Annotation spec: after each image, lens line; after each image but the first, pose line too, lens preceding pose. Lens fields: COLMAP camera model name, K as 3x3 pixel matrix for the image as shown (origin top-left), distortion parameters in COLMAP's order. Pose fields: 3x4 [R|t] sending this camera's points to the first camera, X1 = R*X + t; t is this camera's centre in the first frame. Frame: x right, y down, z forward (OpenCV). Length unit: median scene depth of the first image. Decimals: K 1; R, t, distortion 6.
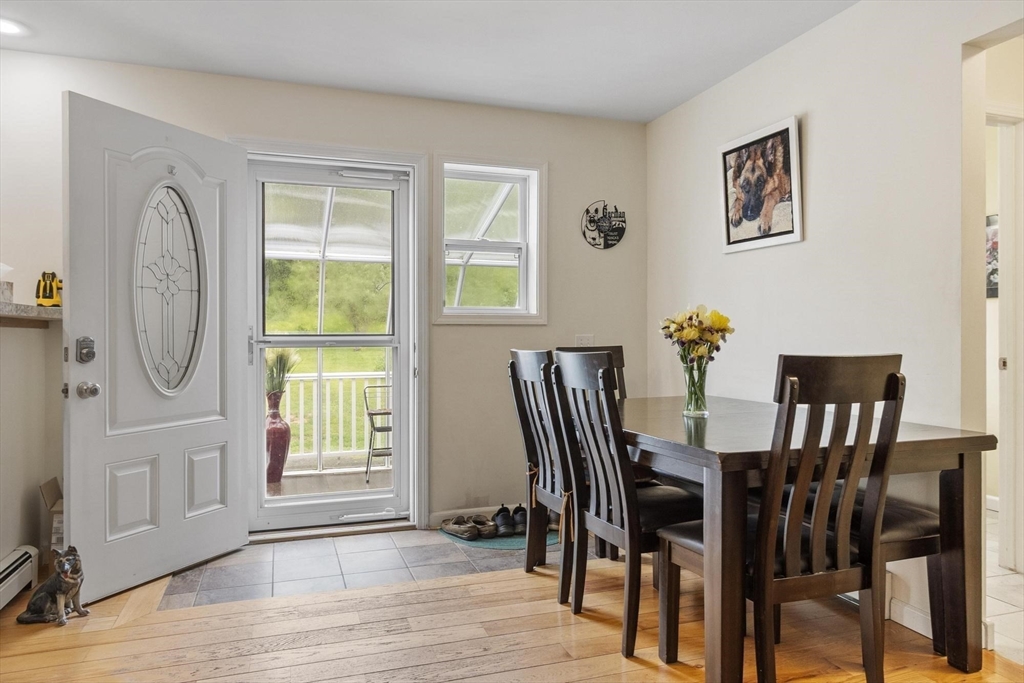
lens RADIAL K [[657.3, 0, 508.0], [0, 657.3, 340.0], [0, 0, 1]] dist [0.007131, -0.006936]
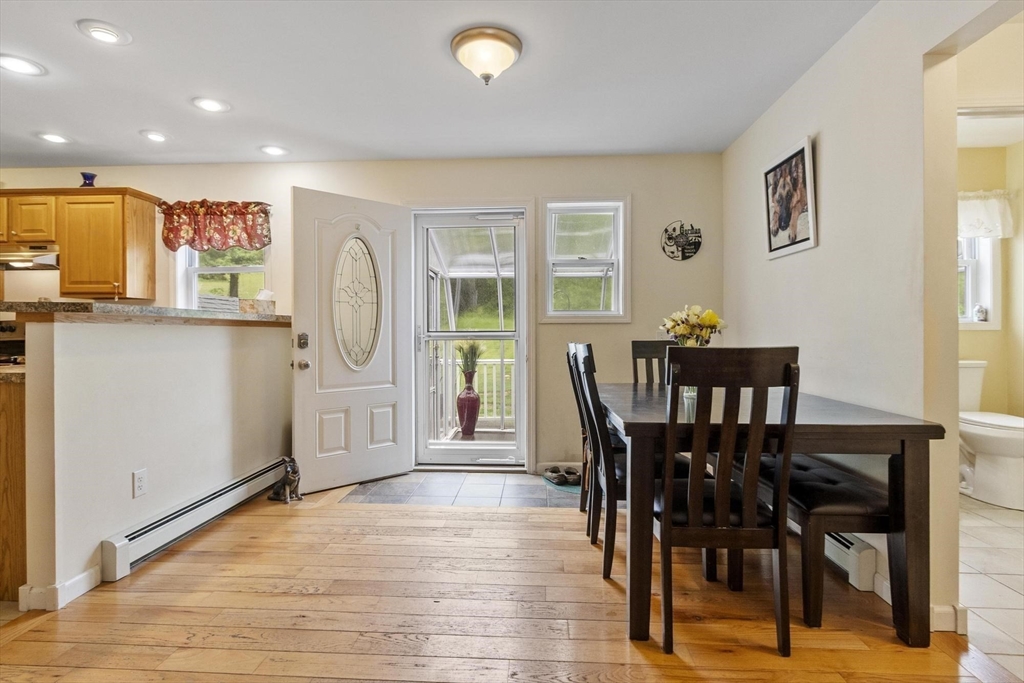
lens RADIAL K [[522.6, 0, 515.9], [0, 522.6, 335.2], [0, 0, 1]] dist [-0.005207, 0.001910]
pose [[0.926849, 0.000183, -0.375434, 0.302469], [-0.000482, 1.000000, -0.000701, 0.001623], [0.375434, 0.000831, 0.926849, -0.017115]]
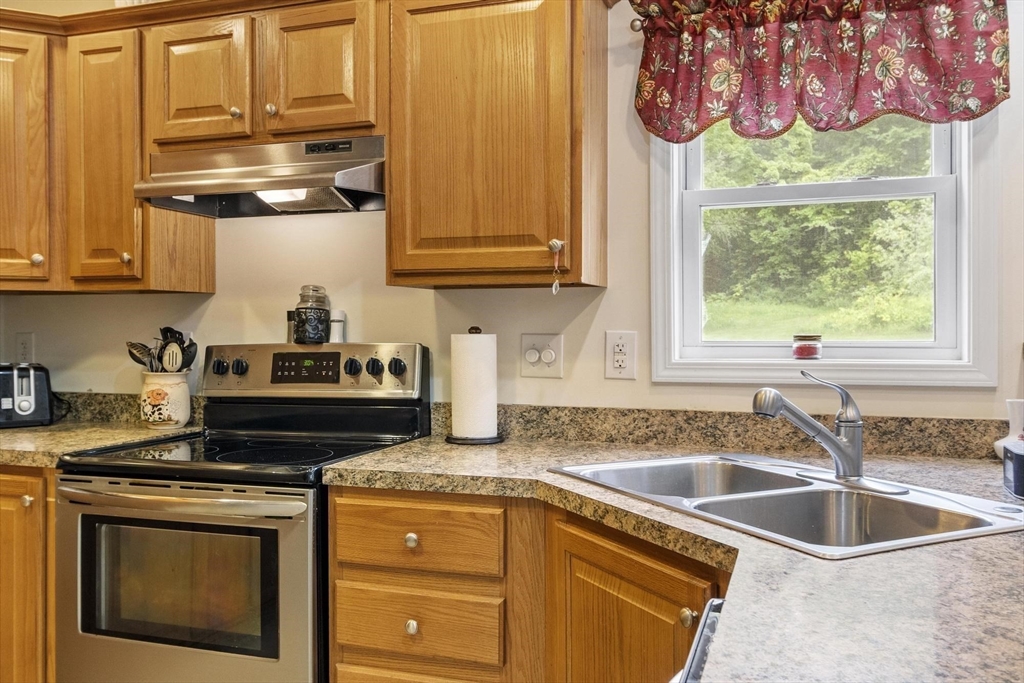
lens RADIAL K [[889.4, 0, 515.8], [0, 889.4, 342.9], [0, 0, 1]] dist [0.009760, -0.006903]
pose [[0.796886, 0.003886, -0.604117, -0.669000], [-0.000679, 0.999984, 0.005536, -0.046766], [0.604129, -0.004001, 0.796876, 0.206313]]
